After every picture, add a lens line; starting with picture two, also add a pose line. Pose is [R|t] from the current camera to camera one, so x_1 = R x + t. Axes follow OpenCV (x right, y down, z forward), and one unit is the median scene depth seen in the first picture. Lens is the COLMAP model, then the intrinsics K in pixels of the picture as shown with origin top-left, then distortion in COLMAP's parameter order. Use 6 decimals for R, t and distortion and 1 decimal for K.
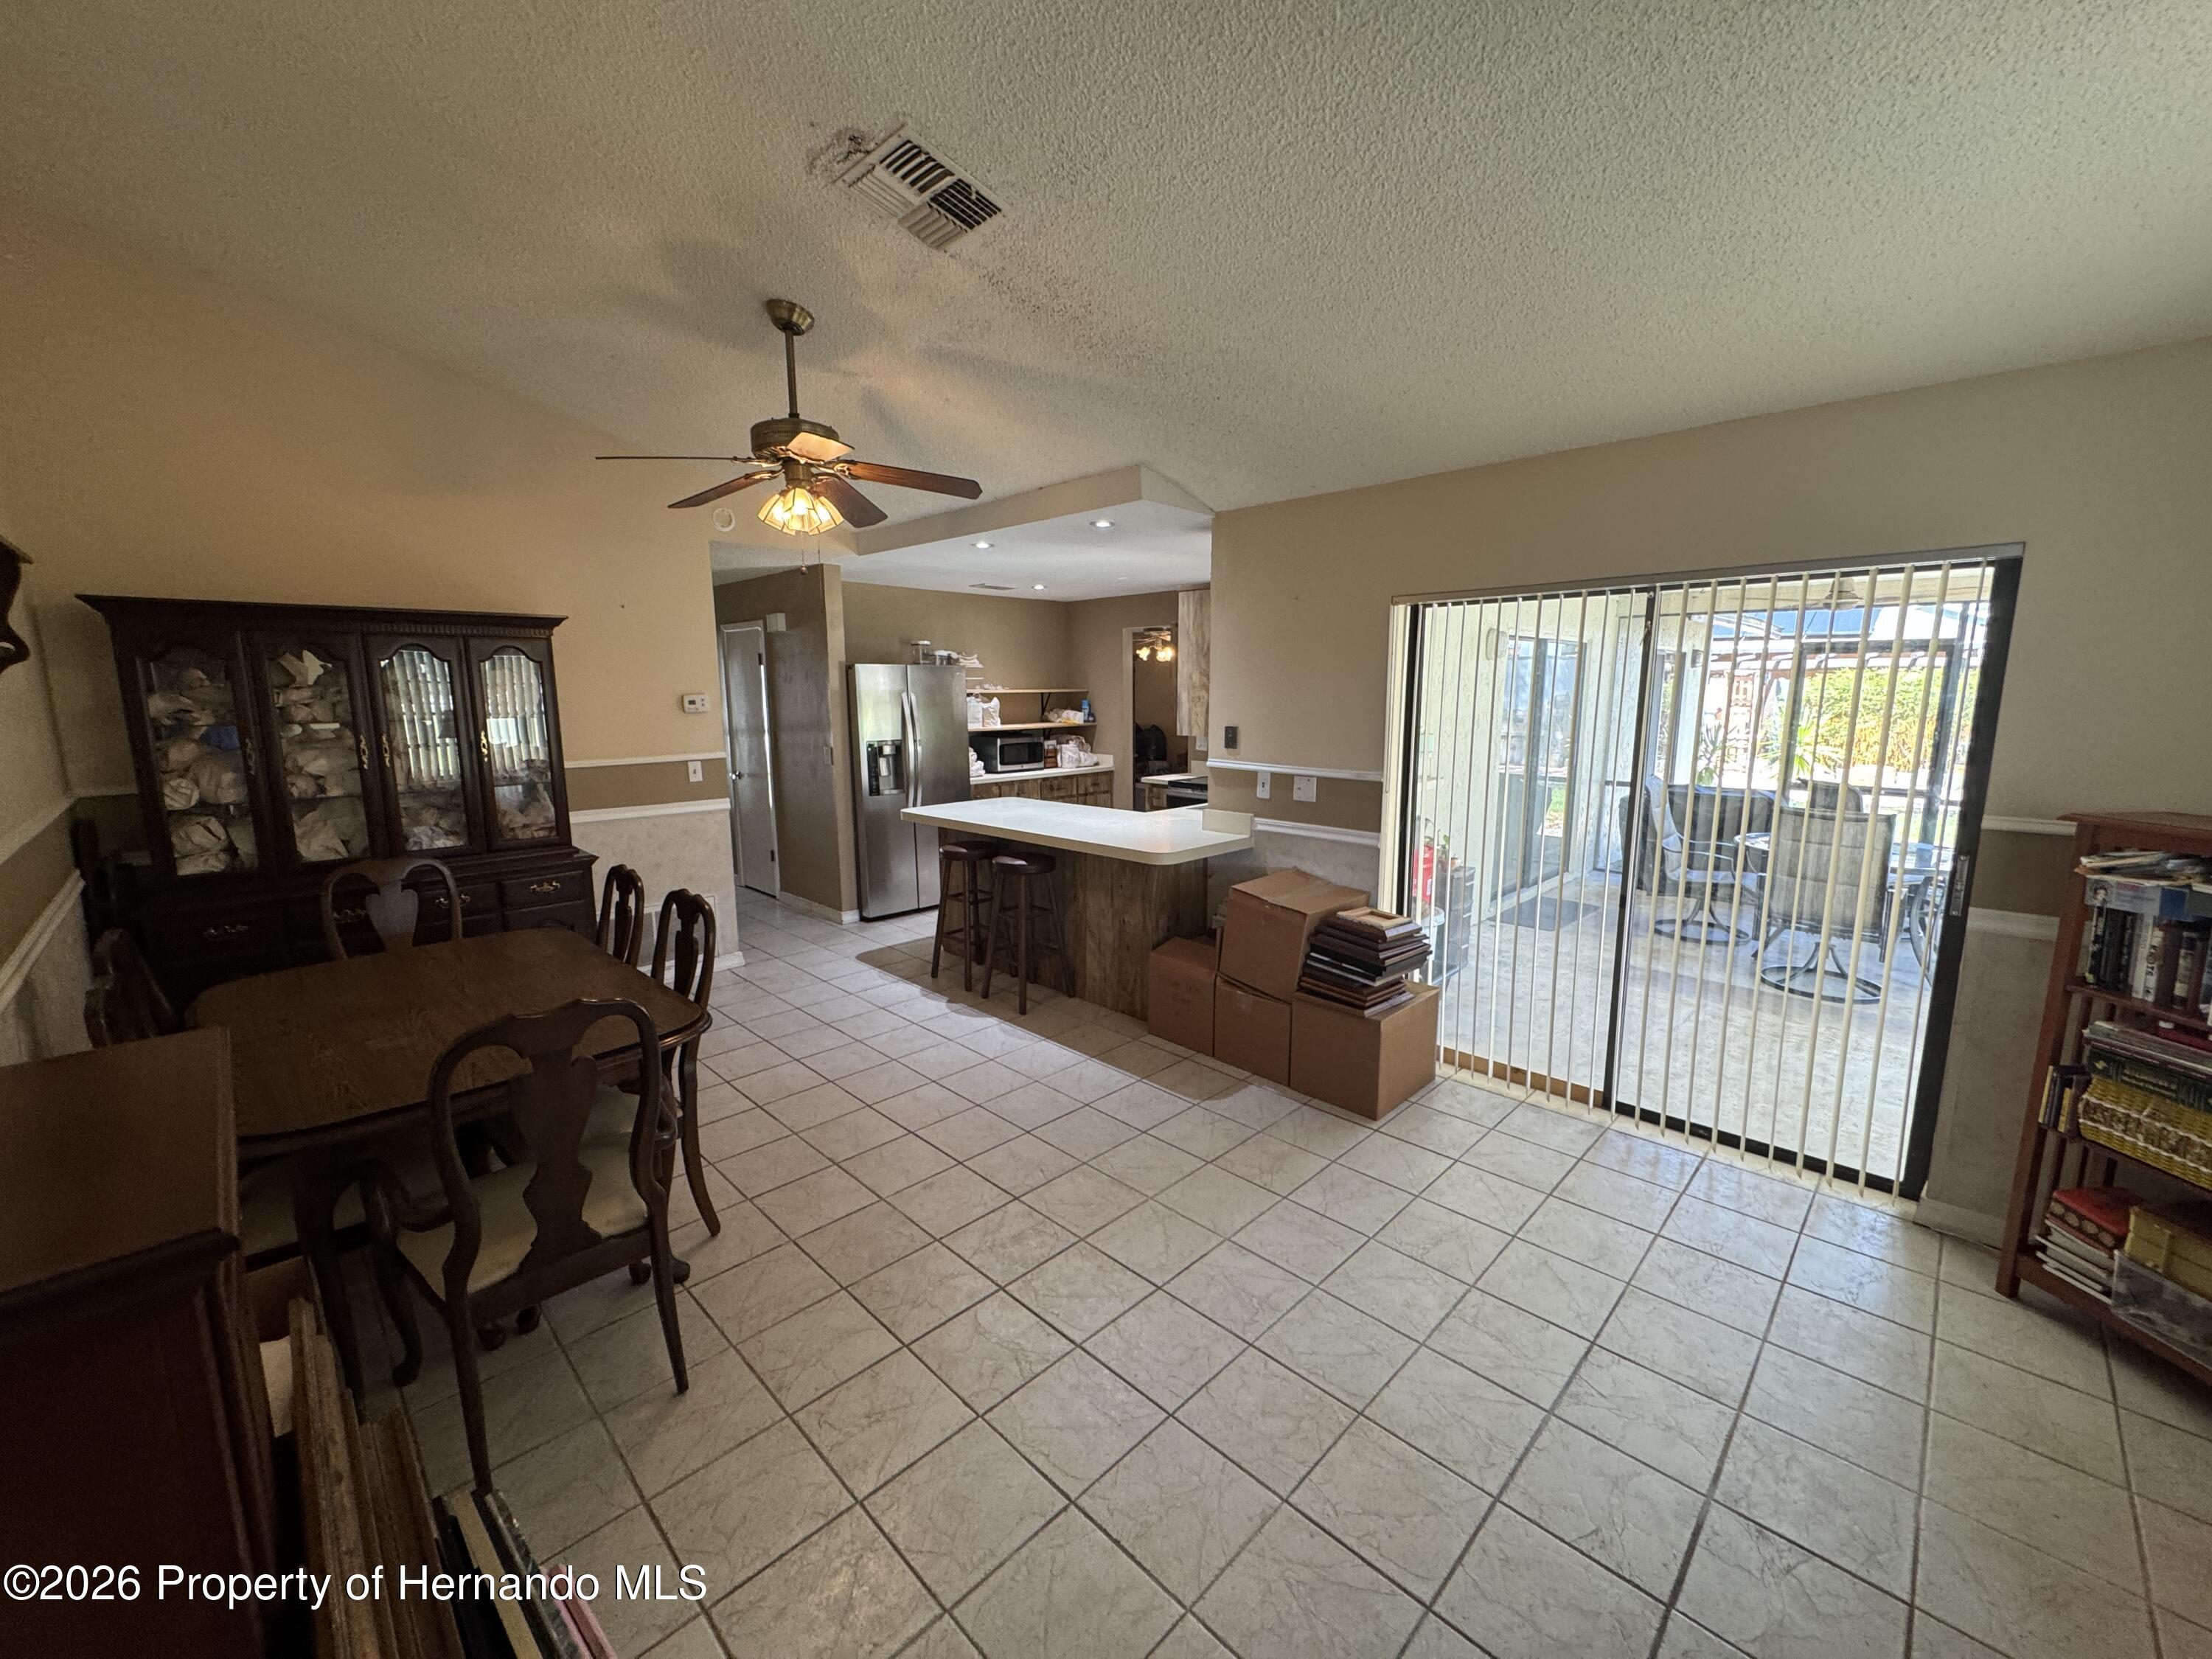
lens RADIAL K [[882.9, 0, 1105.0], [0, 882.9, 824.5], [0, 0, 1]] dist [-0.001175, -0.000353]
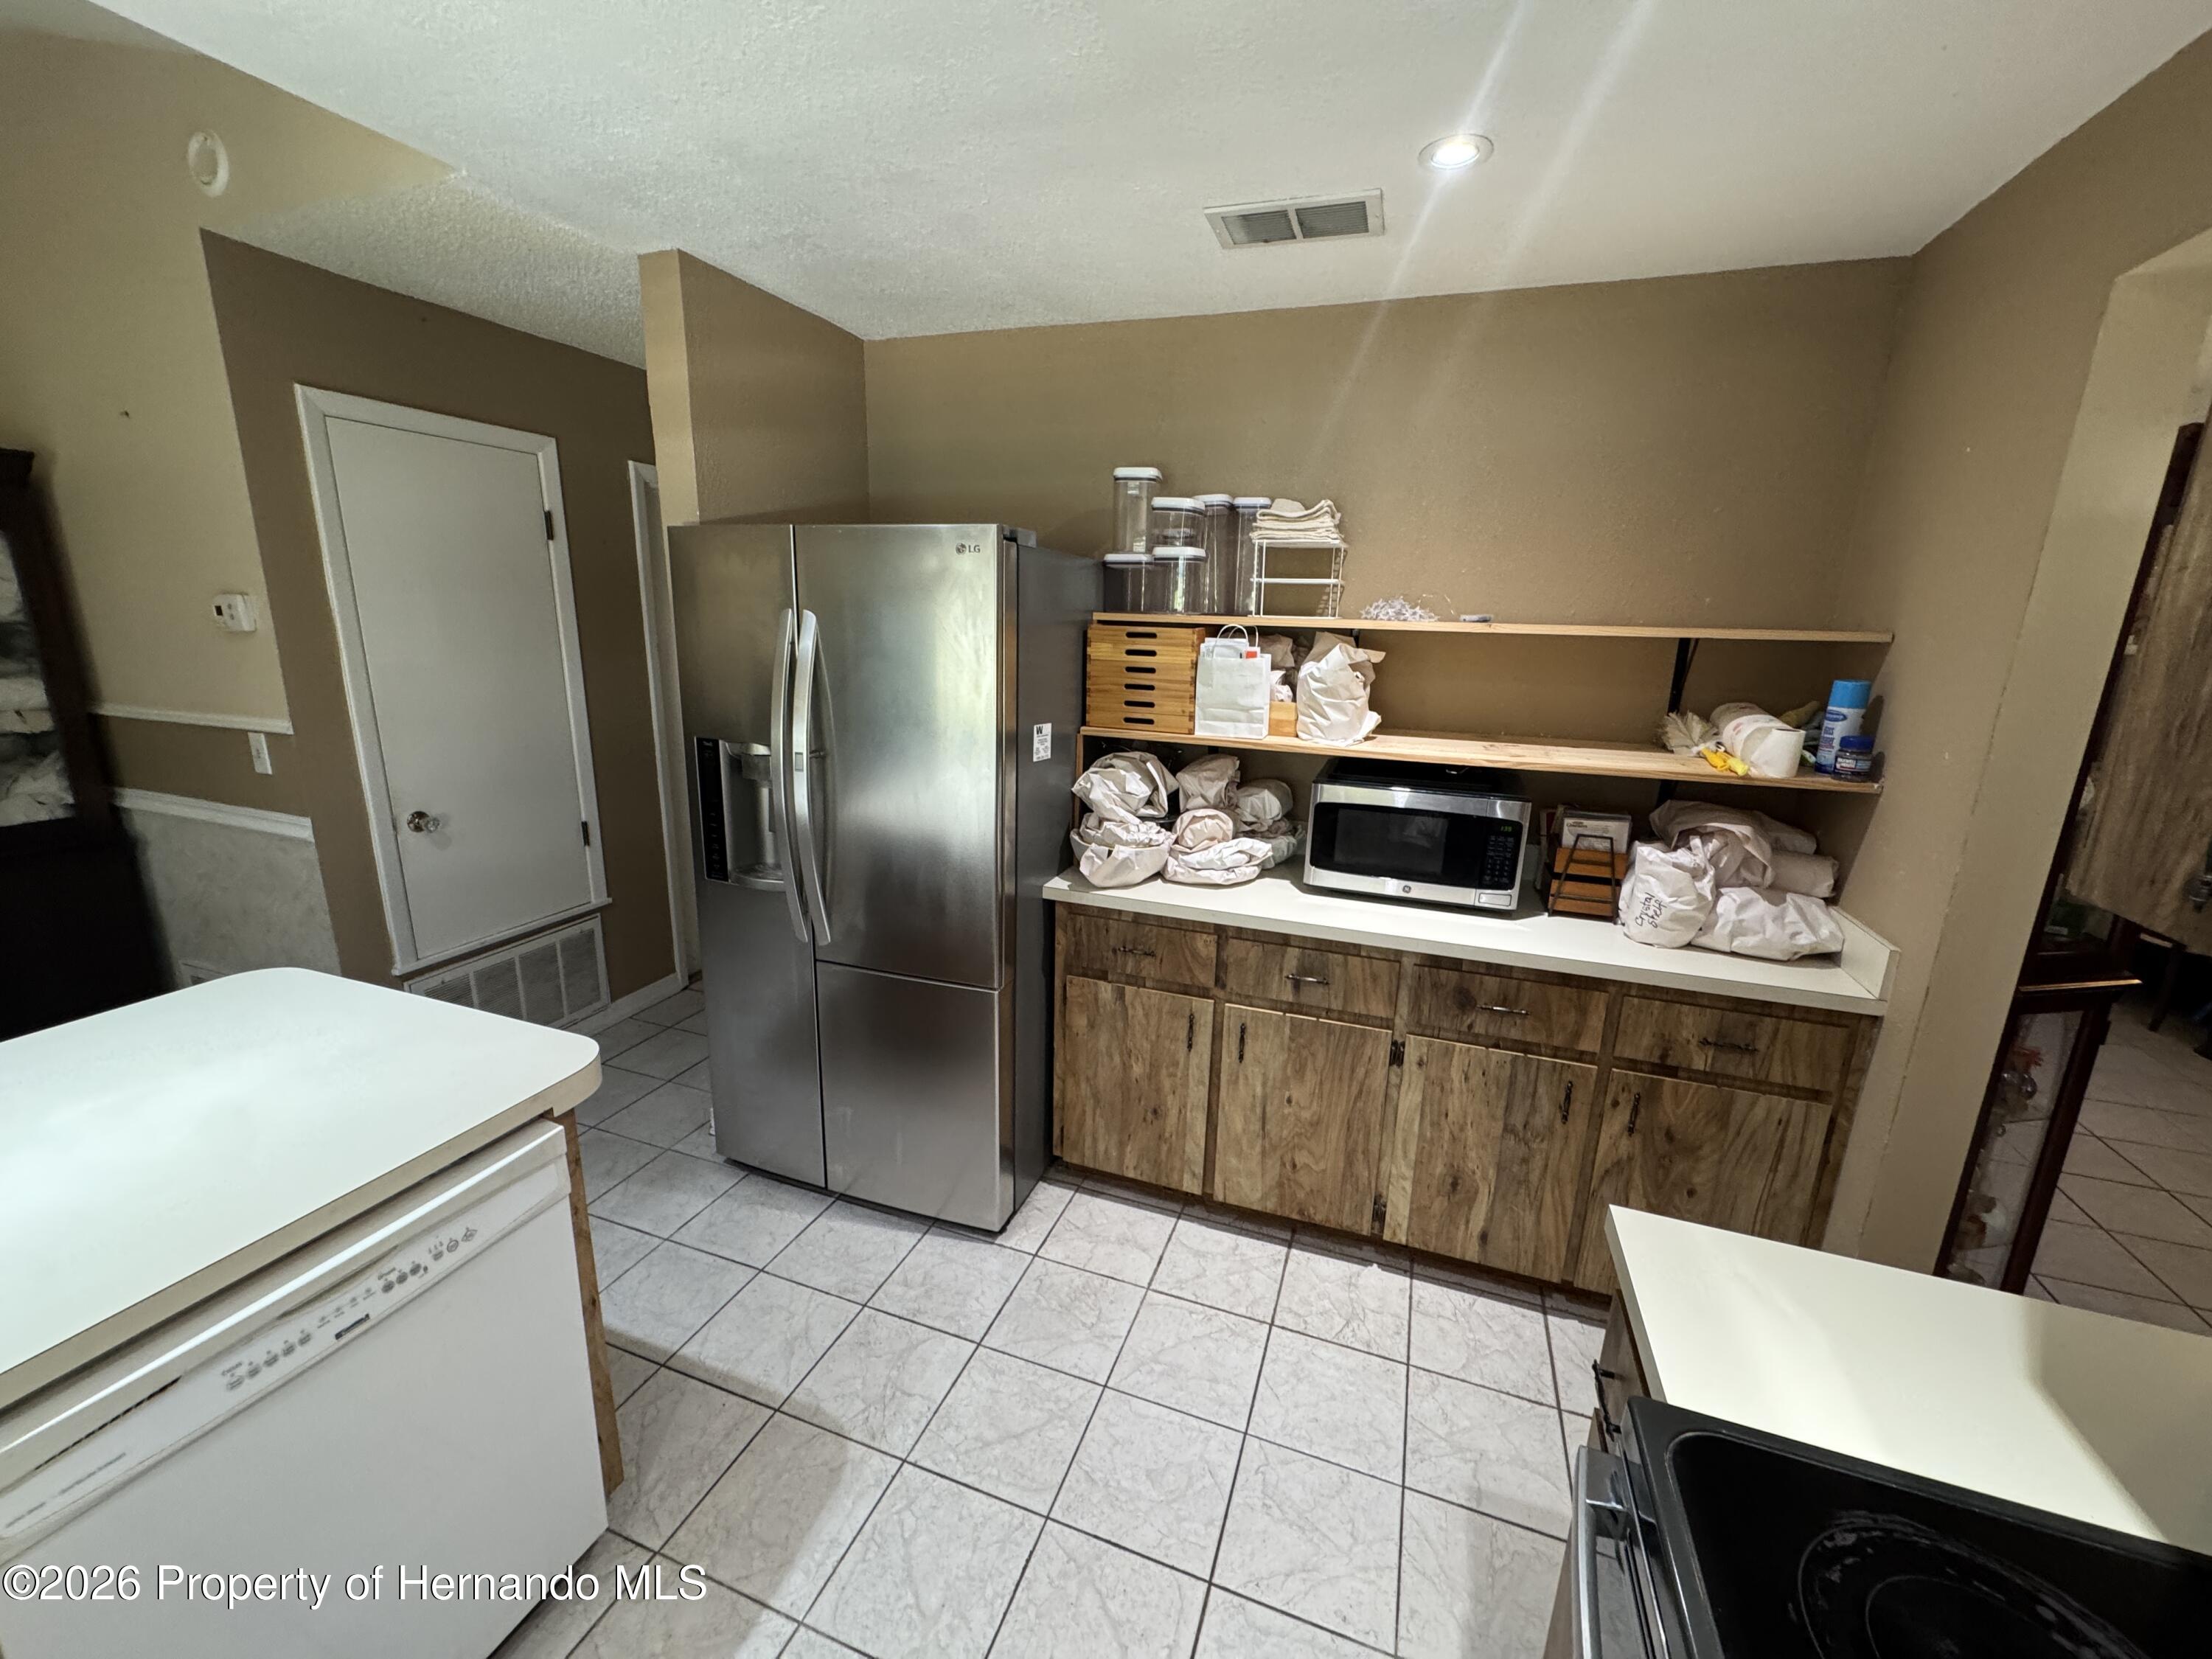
lens RADIAL K [[882.9, 0, 1103.7], [0, 882.9, 823.3], [0, 0, 1]] dist [-0.001175, -0.000353]
pose [[0.416439, 0.226954, -0.880381, 0.111279], [-0.165810, 0.971060, 0.171899, -0.115042], [0.893916, 0.074390, 0.442018, 0.746210]]
